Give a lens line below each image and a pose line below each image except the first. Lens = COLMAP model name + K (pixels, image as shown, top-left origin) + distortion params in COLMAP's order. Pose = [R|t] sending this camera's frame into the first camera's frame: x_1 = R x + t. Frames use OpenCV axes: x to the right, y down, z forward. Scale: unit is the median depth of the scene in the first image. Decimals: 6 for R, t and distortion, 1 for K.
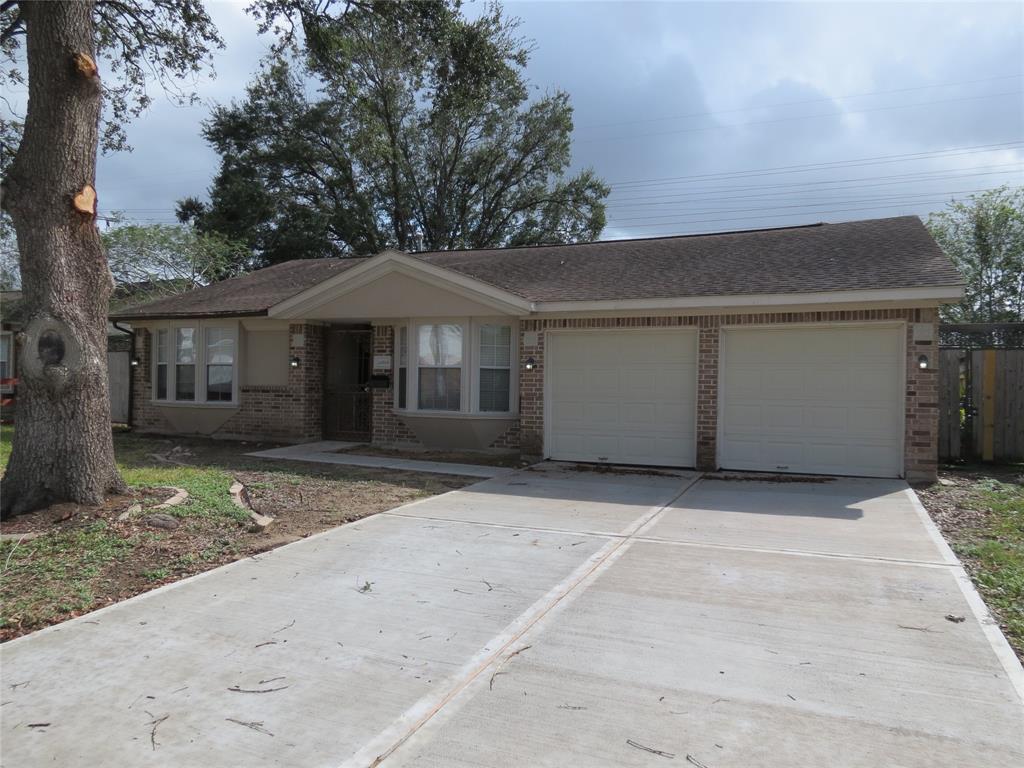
lens RADIAL K [[729.5, 0, 513.6], [0, 729.5, 382.7], [0, 0, 1]] dist [0.008181, 0.001488]
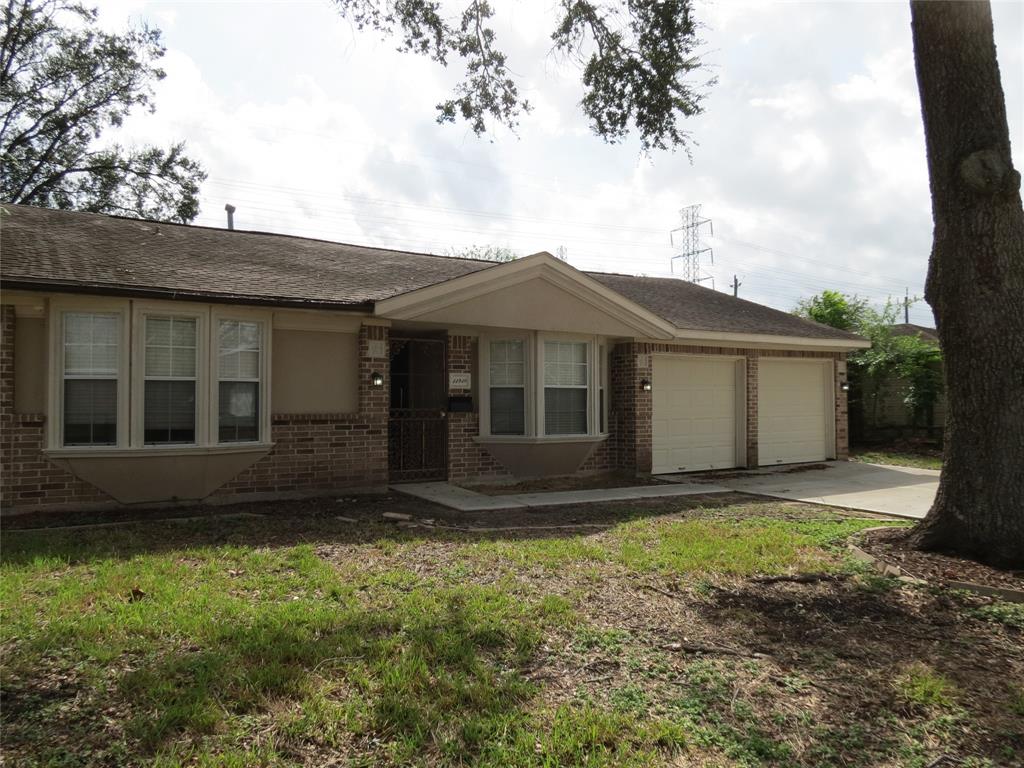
lens RADIAL K [[729.5, 0, 514.4], [0, 729.5, 385.9], [0, 0, 1]] dist [0.008181, 0.001488]
pose [[0.564070, 0.001575, 0.825726, -0.818605], [0.006510, 0.999959, -0.006354, -0.016434], [-0.825702, 0.008960, 0.564036, 0.488489]]
